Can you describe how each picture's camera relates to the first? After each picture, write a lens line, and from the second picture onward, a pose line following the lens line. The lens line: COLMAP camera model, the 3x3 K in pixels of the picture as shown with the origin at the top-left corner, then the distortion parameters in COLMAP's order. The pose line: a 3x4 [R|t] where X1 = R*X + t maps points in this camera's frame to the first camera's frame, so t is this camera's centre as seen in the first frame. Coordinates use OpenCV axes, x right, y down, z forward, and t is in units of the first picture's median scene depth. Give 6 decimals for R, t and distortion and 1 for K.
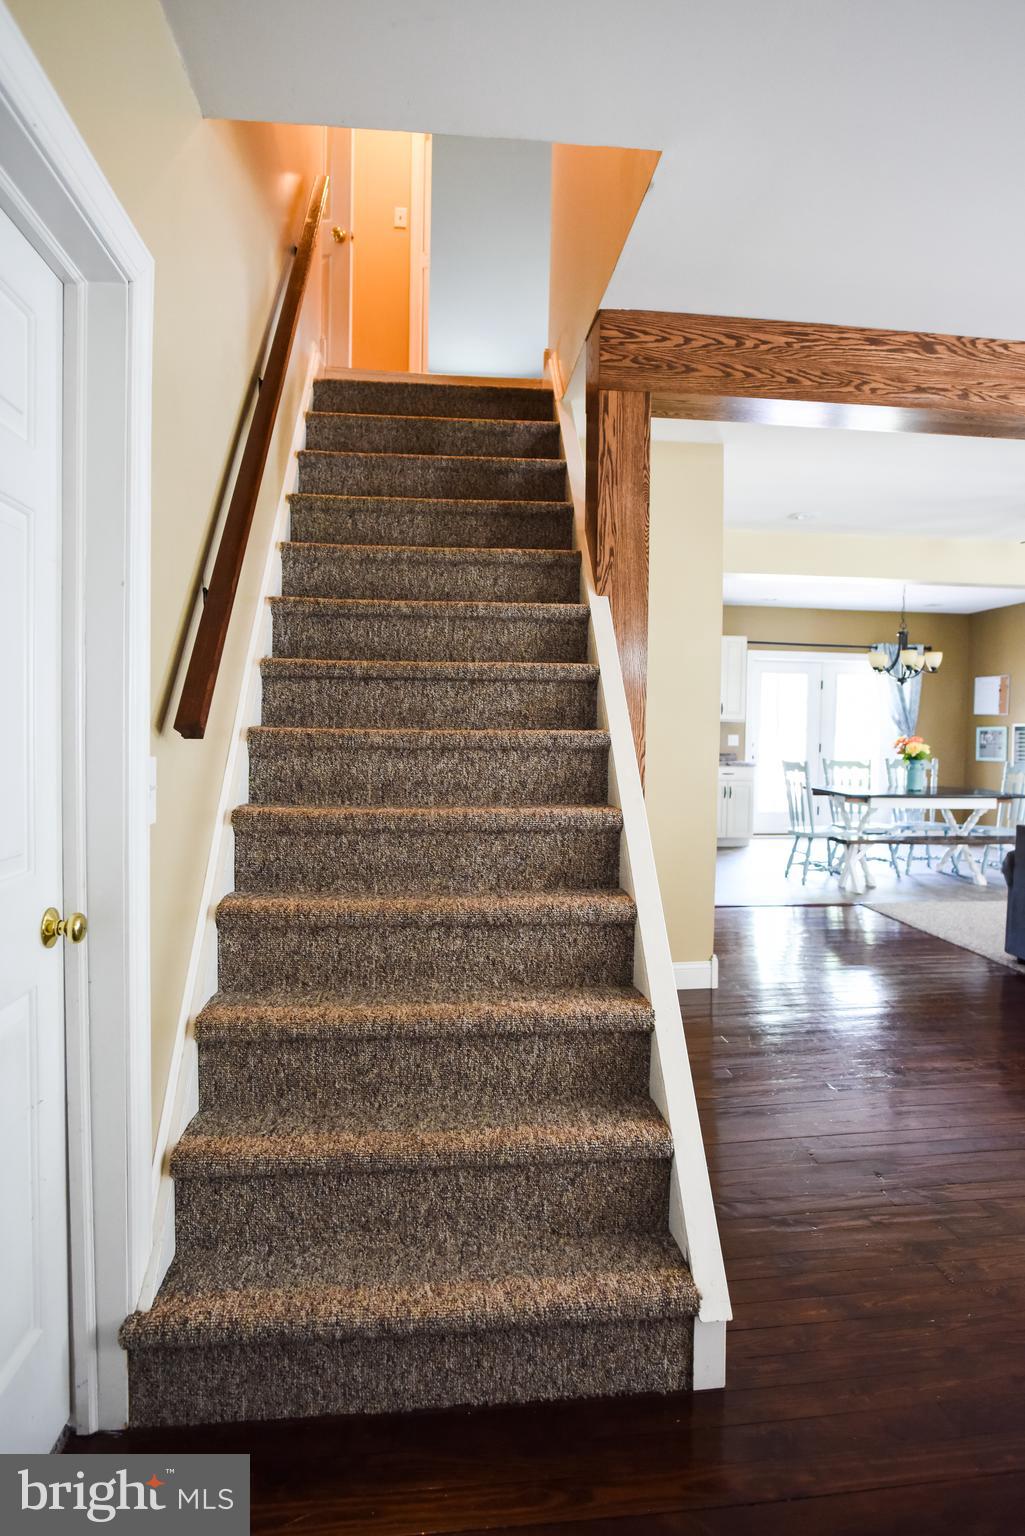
lens RADIAL K [[883.7, 0, 507.3], [0, 883.7, 760.9], [0, 0, 1]] dist [-0.041076, 0.018102]
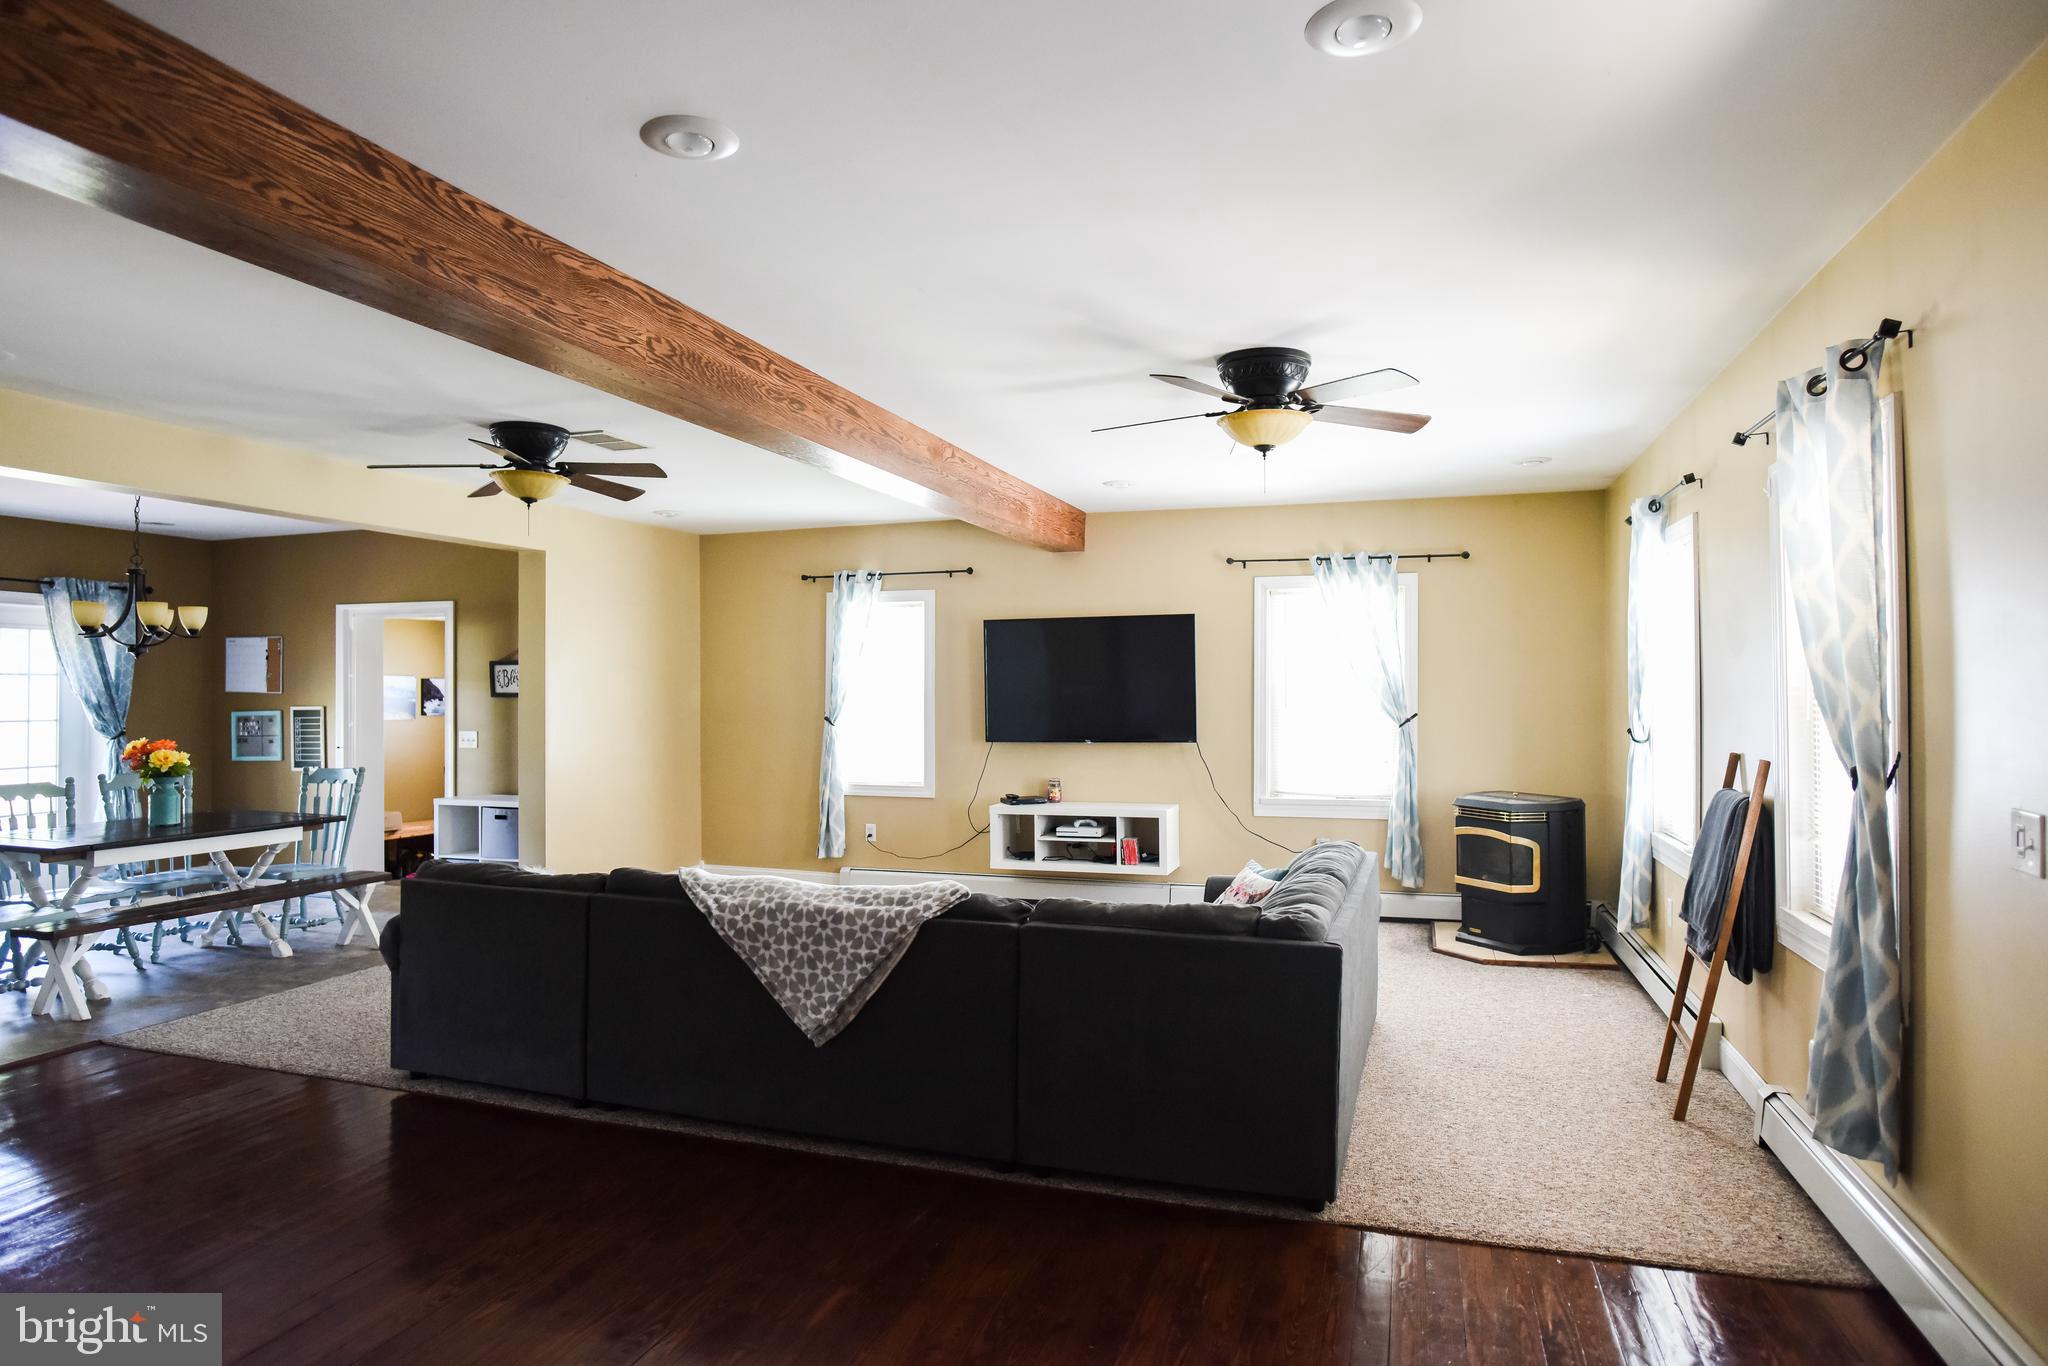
lens RADIAL K [[1178.2, 0, 1029.7], [0, 1178.2, 679.6], [0, 0, 1]] dist [-0.041076, 0.018102]
pose [[0.412504, -0.007073, 0.910928, -0.030675], [0.046997, 0.998803, -0.013527, -0.031270], [-0.909743, 0.048391, 0.412343, 0.102758]]
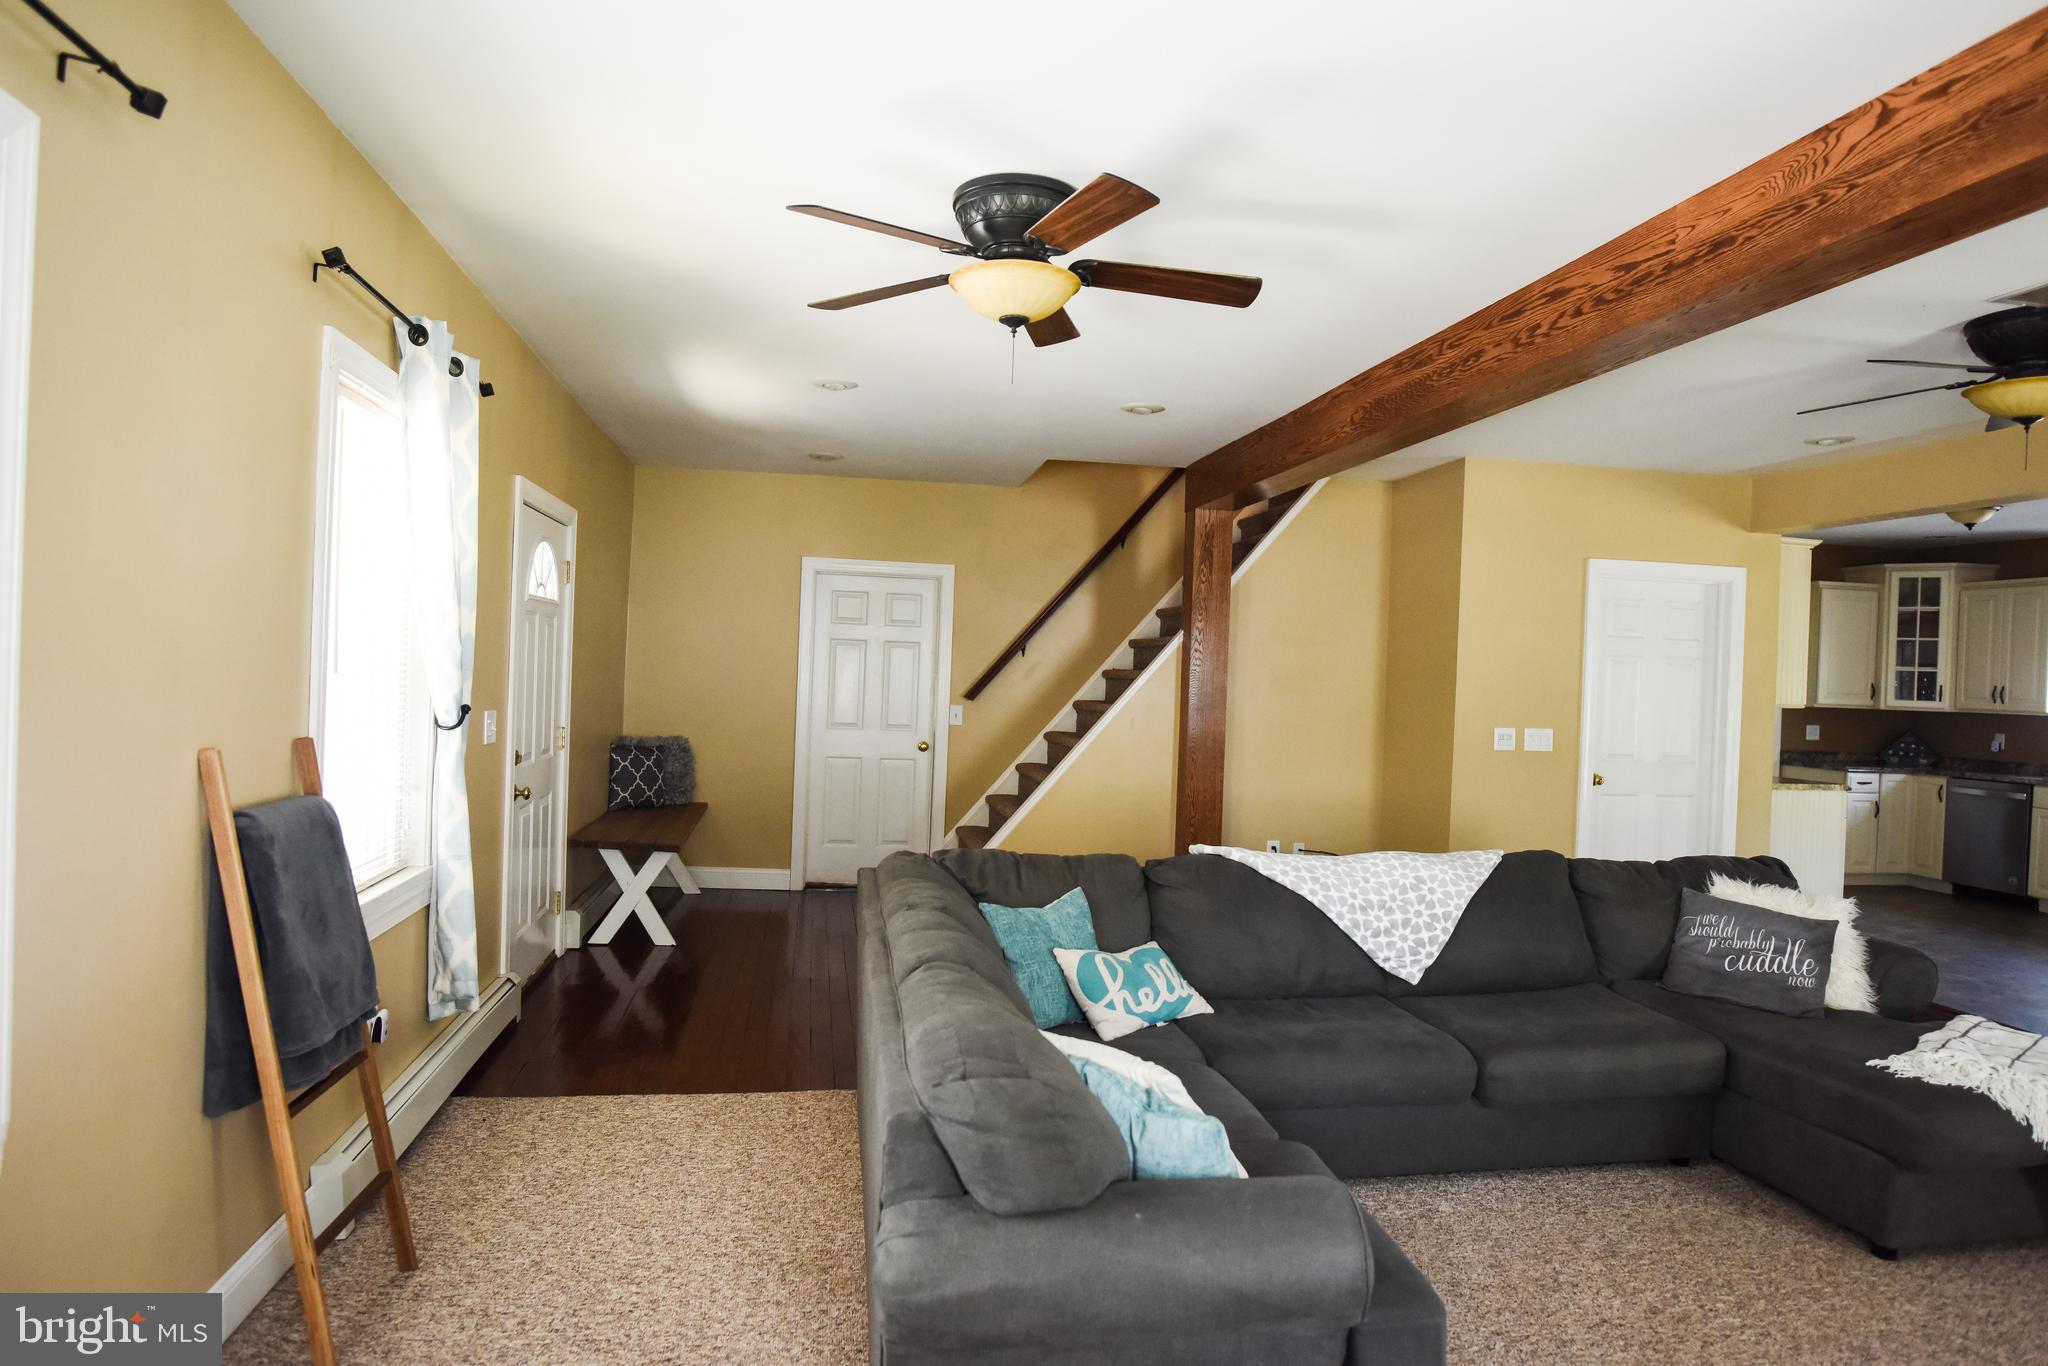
lens RADIAL K [[1178.2, 0, 1030.8], [0, 1178.2, 684.6], [0, 0, 1]] dist [-0.041076, 0.018102]
pose [[0.073530, -0.002536, -0.997290, 1.022502], [-0.072221, 0.997358, -0.007861, -0.015436], [0.994675, 0.072603, 0.073152, 0.223041]]
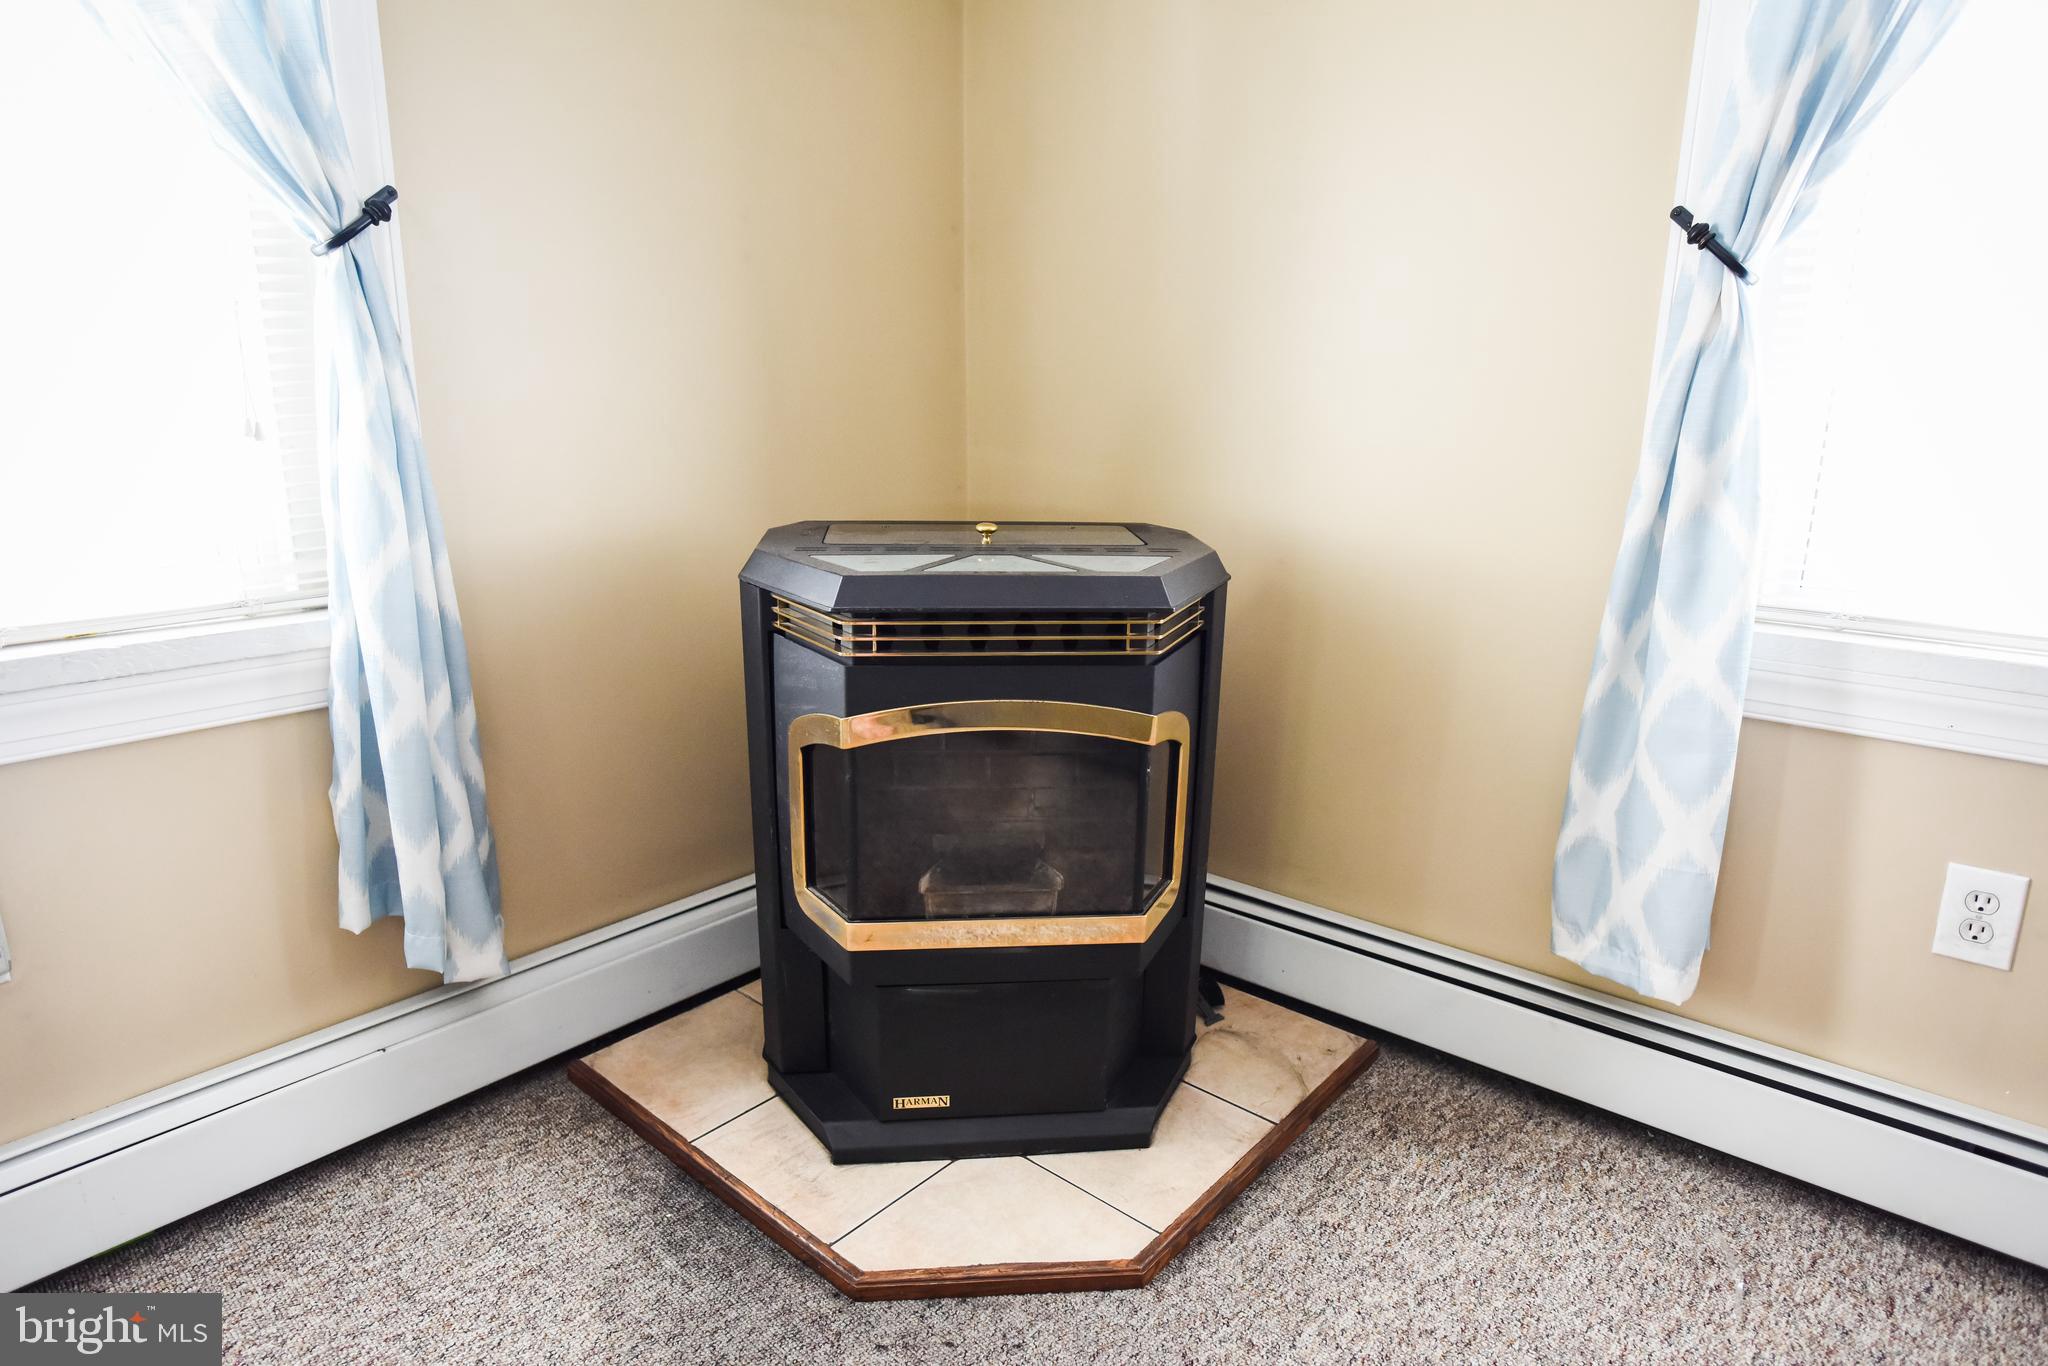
lens RADIAL K [[1178.2, 0, 1031.5], [0, 1178.2, 696.5], [0, 0, 1]] dist [-0.041076, 0.018102]
pose [[-0.682889, -0.199101, 0.702867, 0.822157], [0.011583, 0.959071, 0.282929, 0.032322], [-0.730431, 0.201350, -0.652633, 0.297825]]
